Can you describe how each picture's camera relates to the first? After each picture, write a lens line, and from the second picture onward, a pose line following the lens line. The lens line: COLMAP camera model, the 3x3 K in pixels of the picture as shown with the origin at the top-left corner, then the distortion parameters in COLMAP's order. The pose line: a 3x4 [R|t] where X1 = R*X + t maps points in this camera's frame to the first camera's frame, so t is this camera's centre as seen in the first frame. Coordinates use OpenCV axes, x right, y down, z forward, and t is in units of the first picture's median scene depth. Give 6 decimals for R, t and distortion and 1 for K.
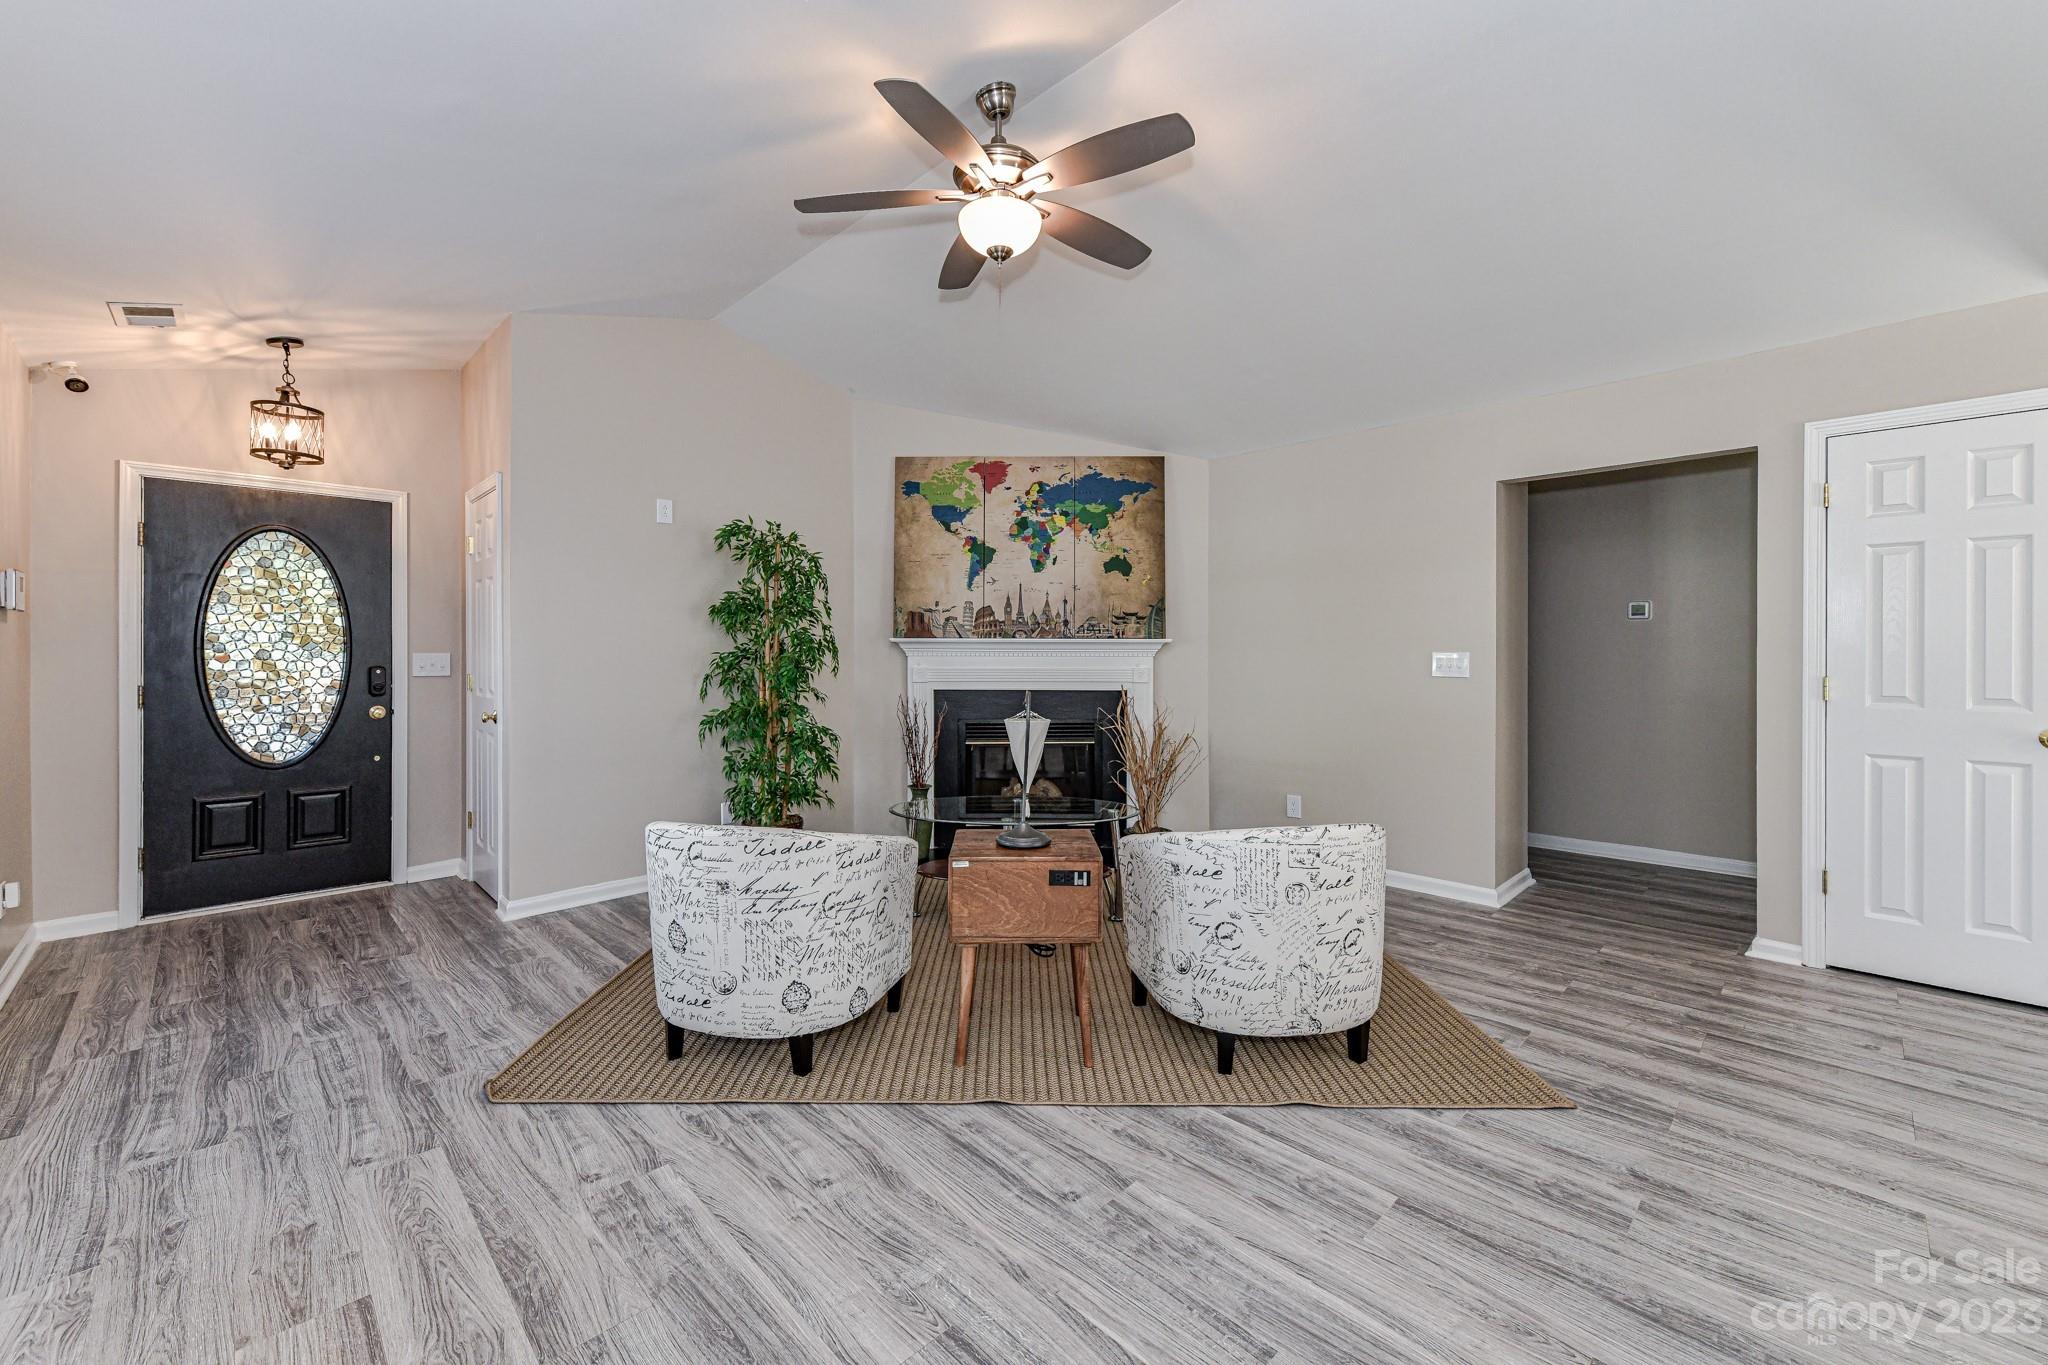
lens RADIAL K [[804.4, 0, 1006.1], [0, 804.4, 654.1], [0, 0, 1]] dist [0.005422, -0.001689]
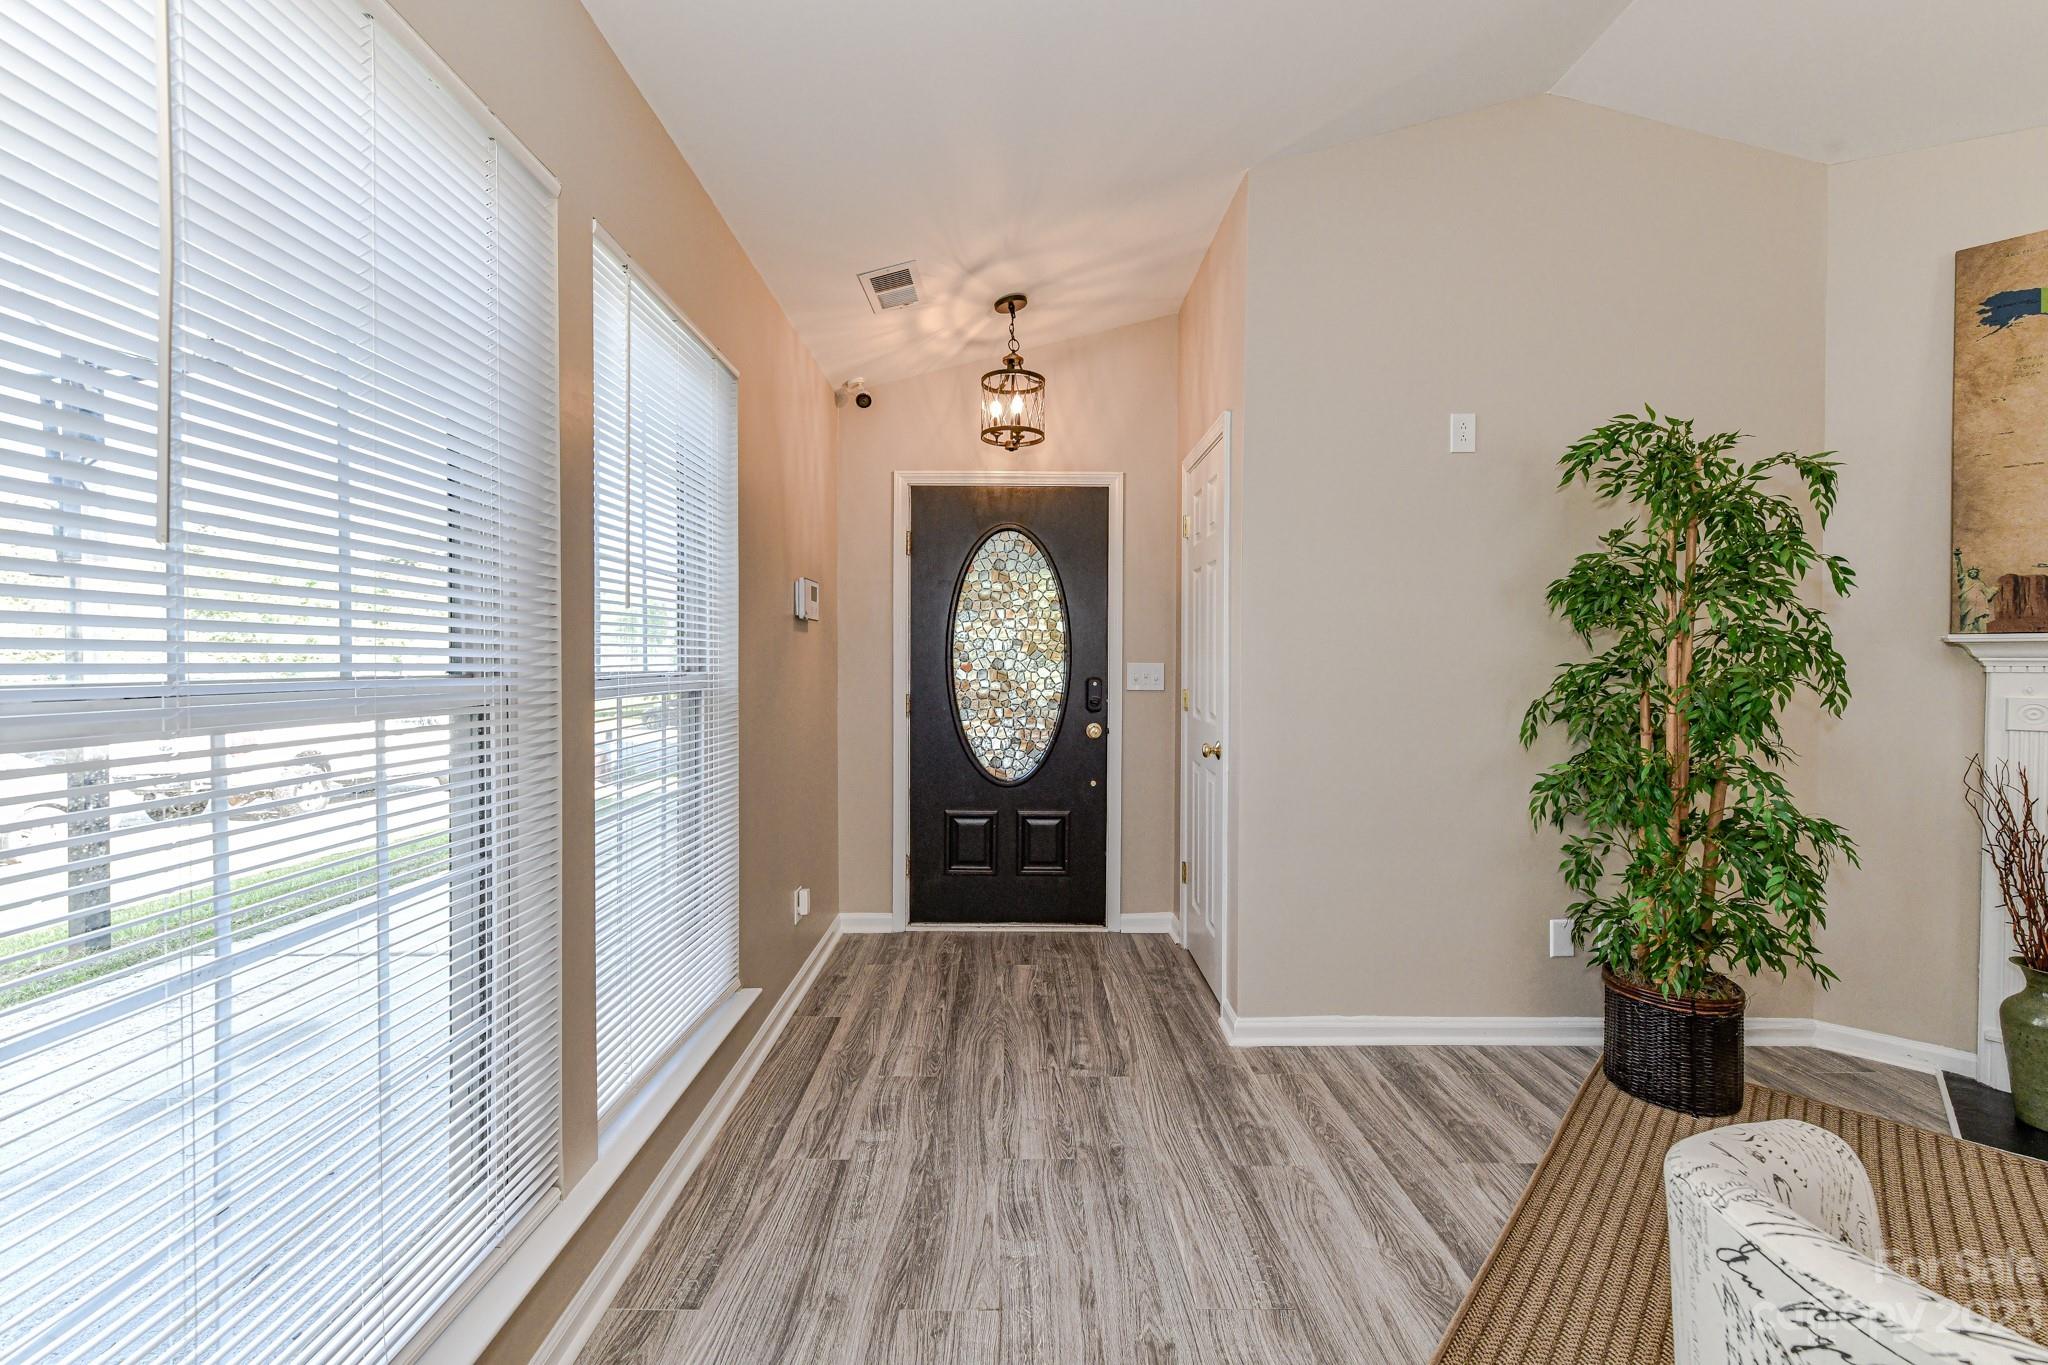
lens RADIAL K [[804.4, 0, 1018.9], [0, 804.4, 678.6], [0, 0, 1]] dist [0.005422, -0.001689]
pose [[0.720265, 0.017950, -0.693467, -0.245950], [-0.003819, 0.999753, 0.021912, -0.002696], [0.693689, -0.013134, 0.720155, 0.331281]]
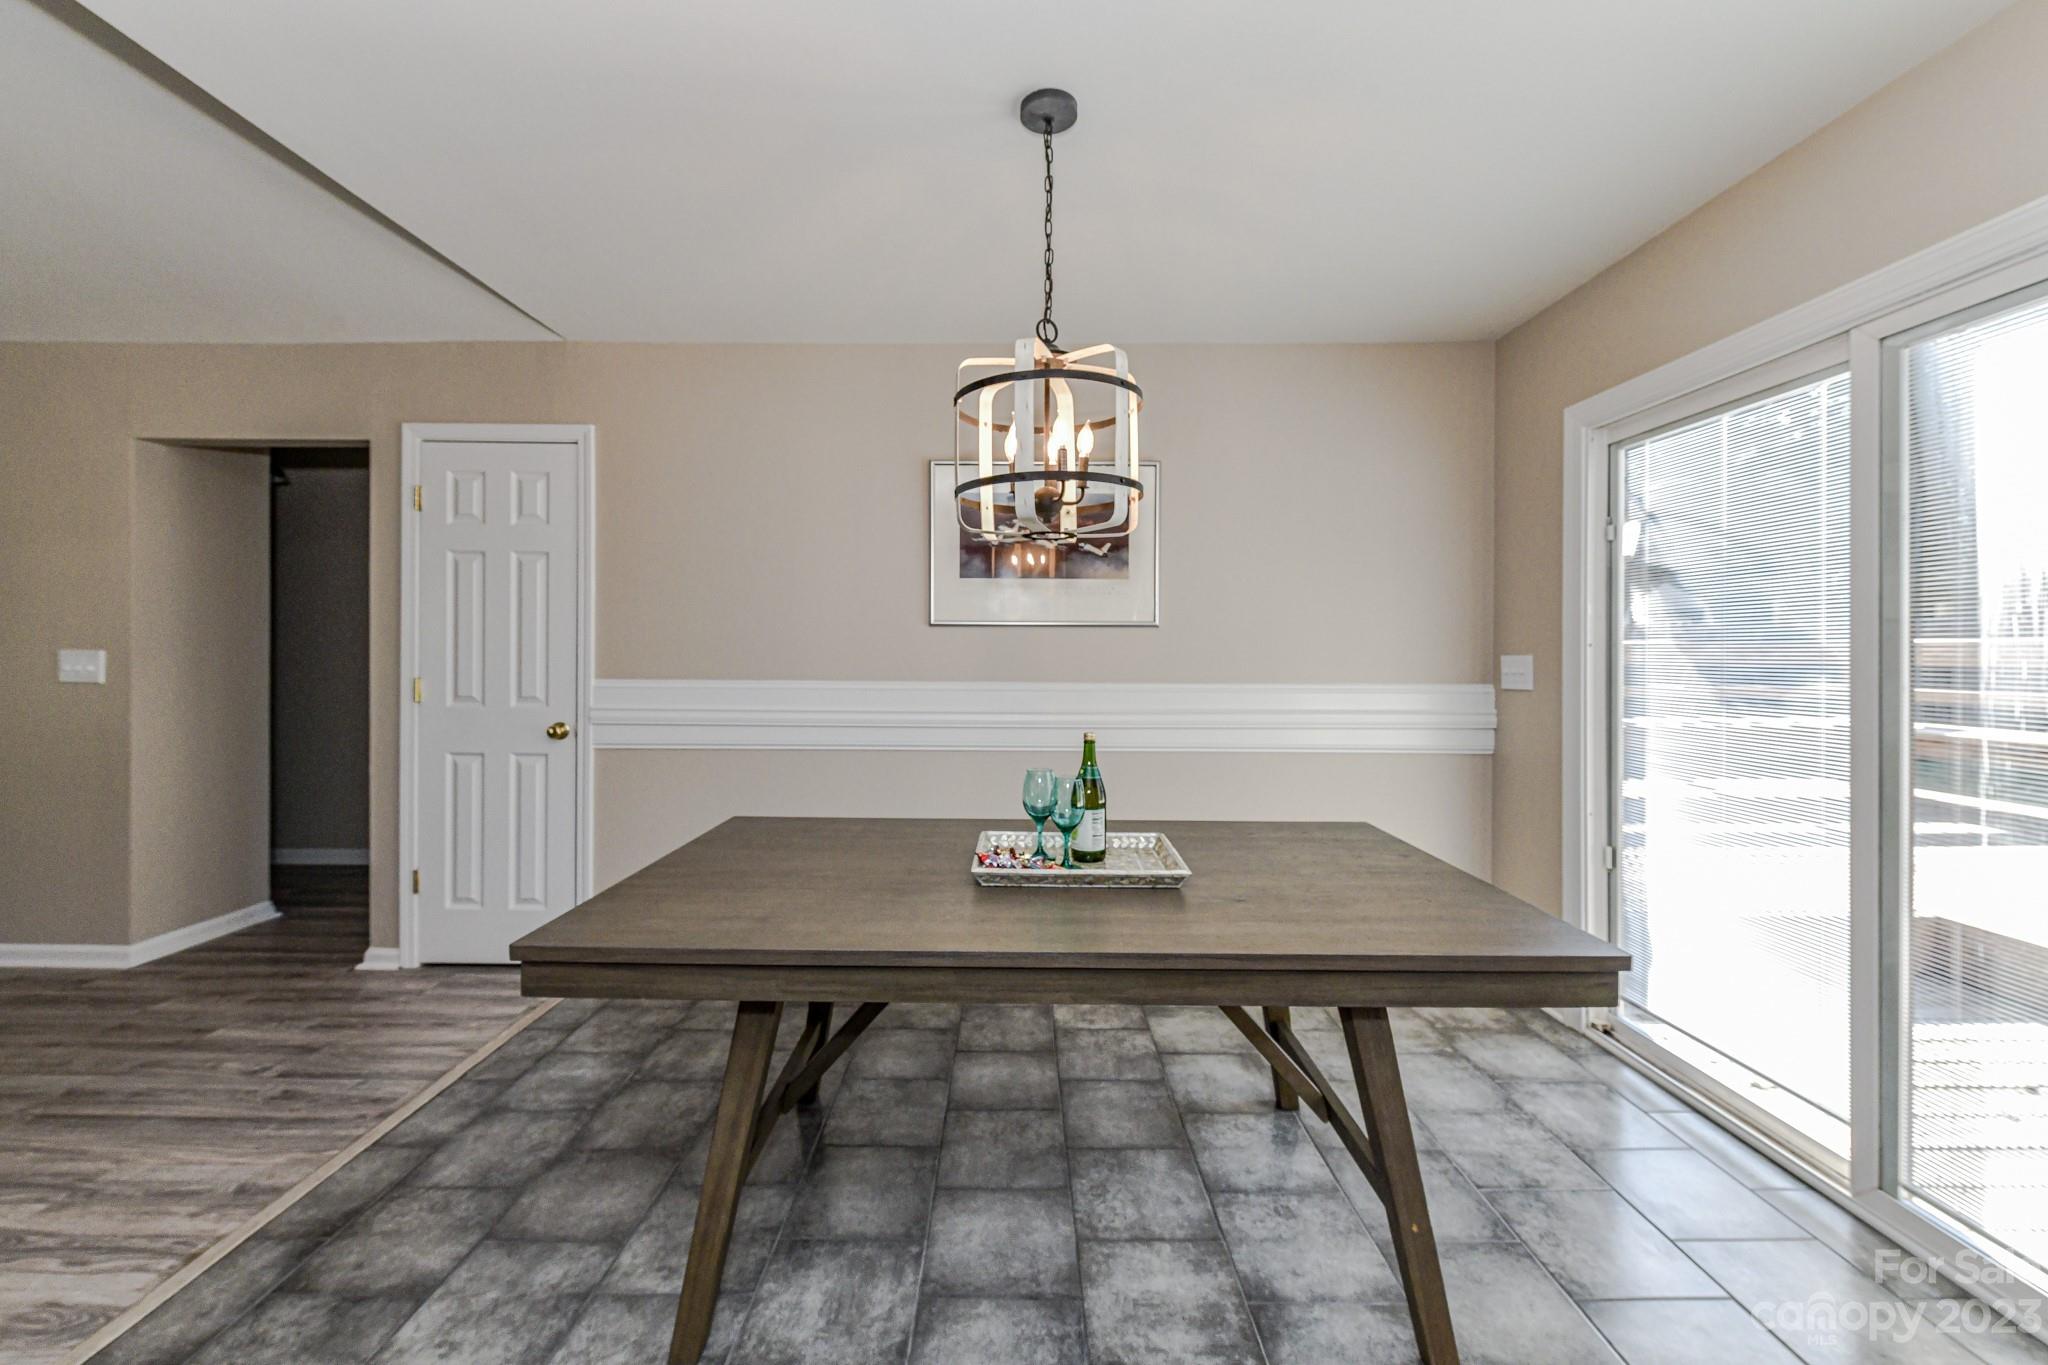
lens RADIAL K [[804.4, 0, 1012.5], [0, 804.4, 660.4], [0, 0, 1]] dist [0.005422, -0.001689]
pose [[0.697841, 0.005141, 0.716234, 0.606864], [-0.008837, 0.999960, 0.001433, -0.001507], [-0.716198, -0.007329, 0.697858, -0.173148]]
